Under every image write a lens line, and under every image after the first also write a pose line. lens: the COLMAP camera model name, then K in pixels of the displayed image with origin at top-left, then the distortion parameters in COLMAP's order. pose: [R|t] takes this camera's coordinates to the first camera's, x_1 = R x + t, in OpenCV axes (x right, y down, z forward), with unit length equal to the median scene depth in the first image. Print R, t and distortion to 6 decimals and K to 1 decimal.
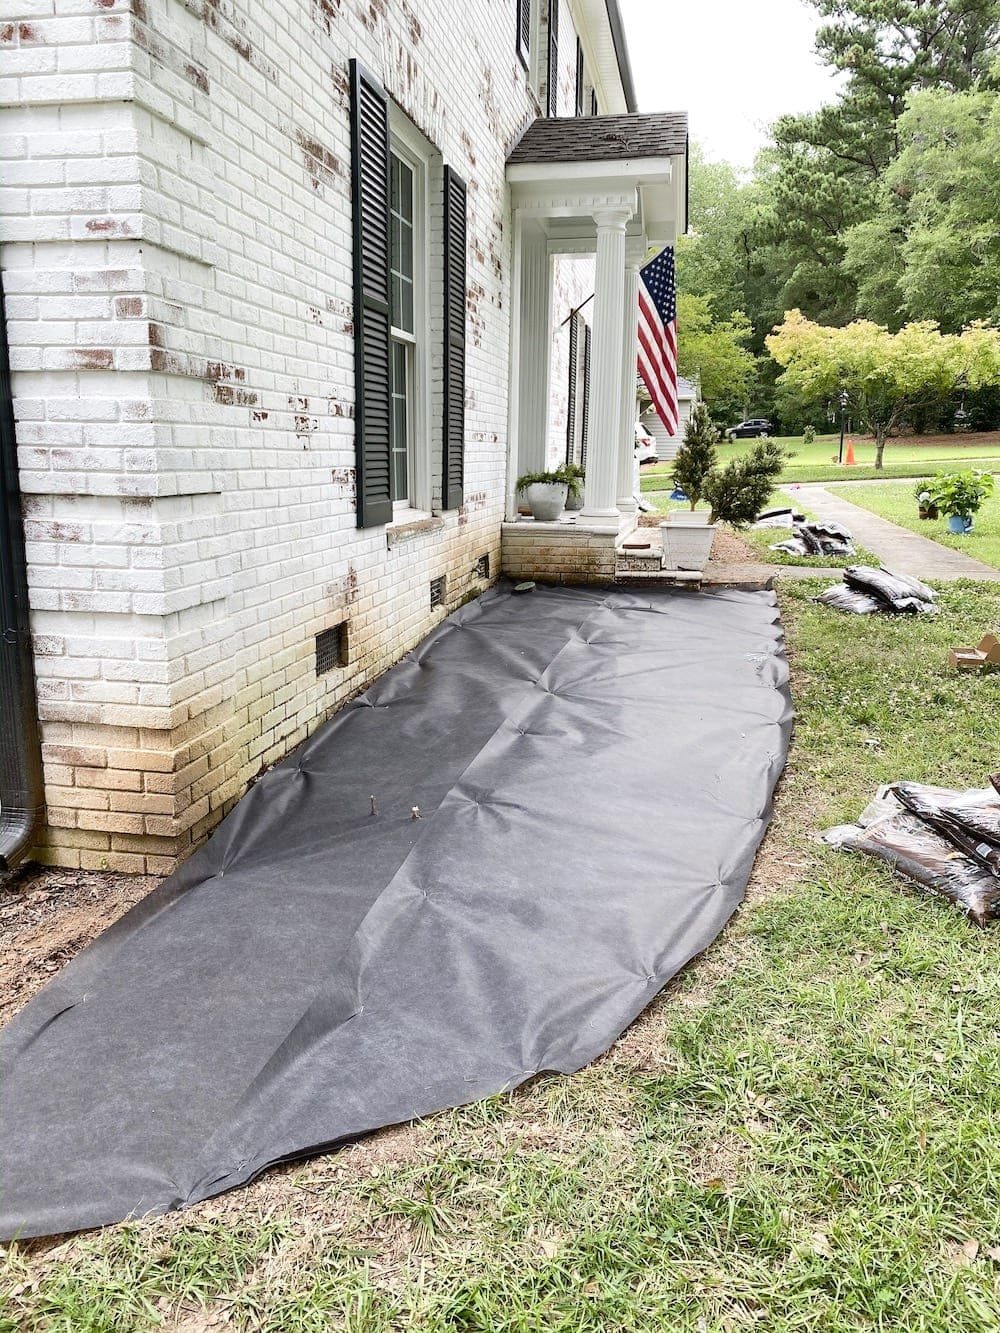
lens RADIAL K [[1005.2, 0, 492.2], [0, 1005.2, 675.1], [0, 0, 1]] dist [0.021939, -0.017201]
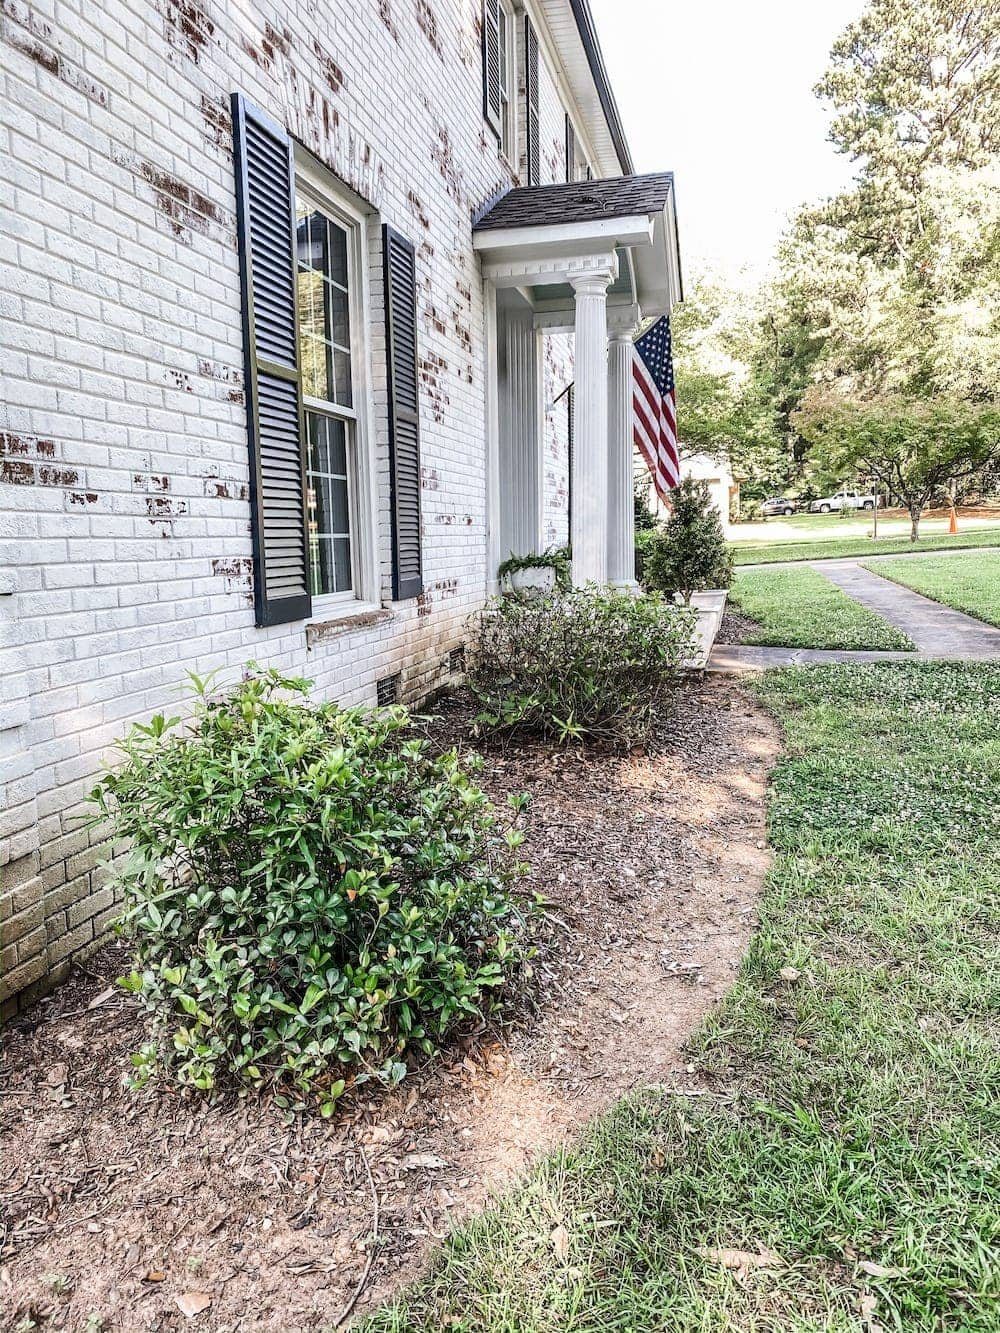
lens RADIAL K [[815.3, 0, 569.7], [0, 815.3, 652.8], [0, 0, 1]] dist [0.012919, -0.010722]
pose [[0.997139, -0.017955, -0.073430, 0.163419], [0.012204, 0.996877, -0.078026, -0.061763], [0.074602, 0.076907, 0.994243, 0.306830]]
